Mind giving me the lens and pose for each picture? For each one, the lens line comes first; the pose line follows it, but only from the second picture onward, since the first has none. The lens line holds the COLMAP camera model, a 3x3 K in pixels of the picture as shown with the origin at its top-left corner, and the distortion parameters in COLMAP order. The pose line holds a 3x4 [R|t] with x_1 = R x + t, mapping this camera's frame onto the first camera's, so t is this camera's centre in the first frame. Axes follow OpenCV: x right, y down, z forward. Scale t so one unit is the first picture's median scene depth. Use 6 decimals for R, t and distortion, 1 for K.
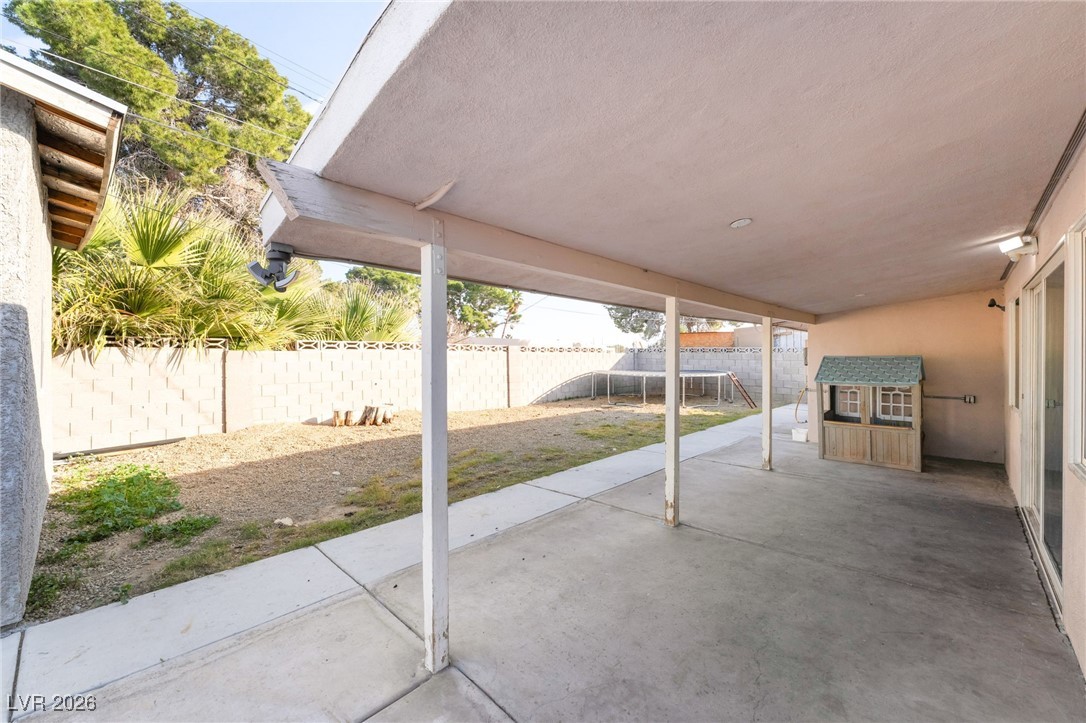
lens RADIAL K [[438.8, 0, 543.6], [0, 438.8, 359.1], [0, 0, 1]] dist [-0.000519, -0.000145]
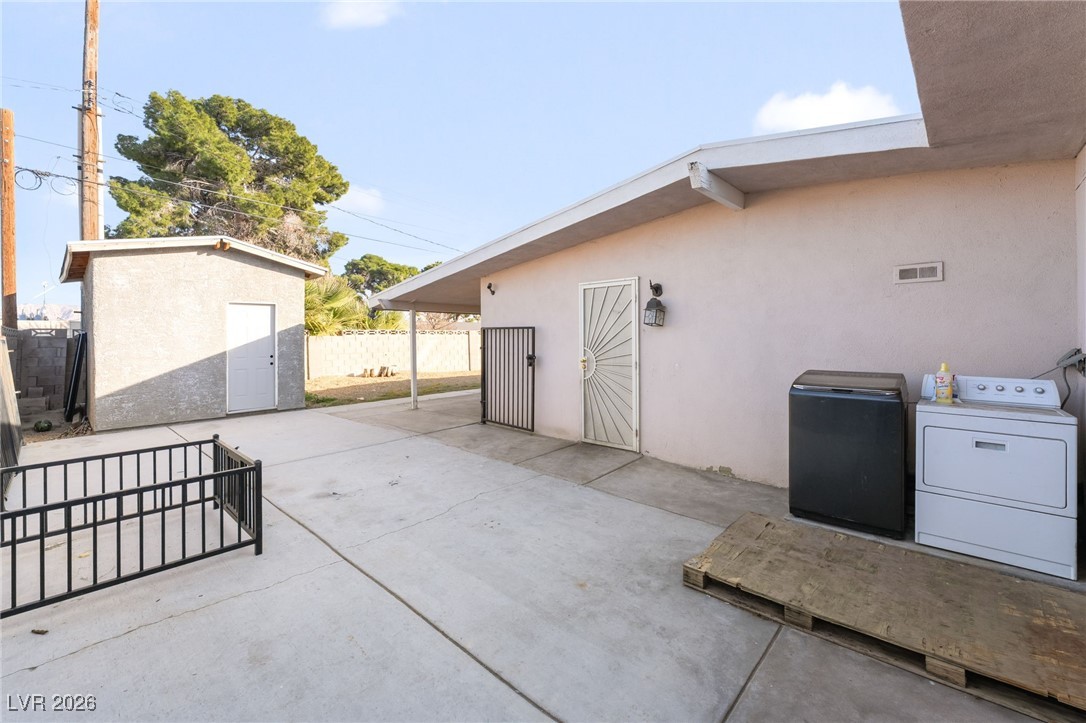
lens RADIAL K [[438.8, 0, 542.6], [0, 438.8, 336.1], [0, 0, 1]] dist [-0.000519, -0.000145]
pose [[0.999840, -0.013616, 0.011643, 0.165050], [0.013761, 0.999827, -0.012497, 0.011400], [-0.011471, 0.012655, 0.999854, -0.565572]]
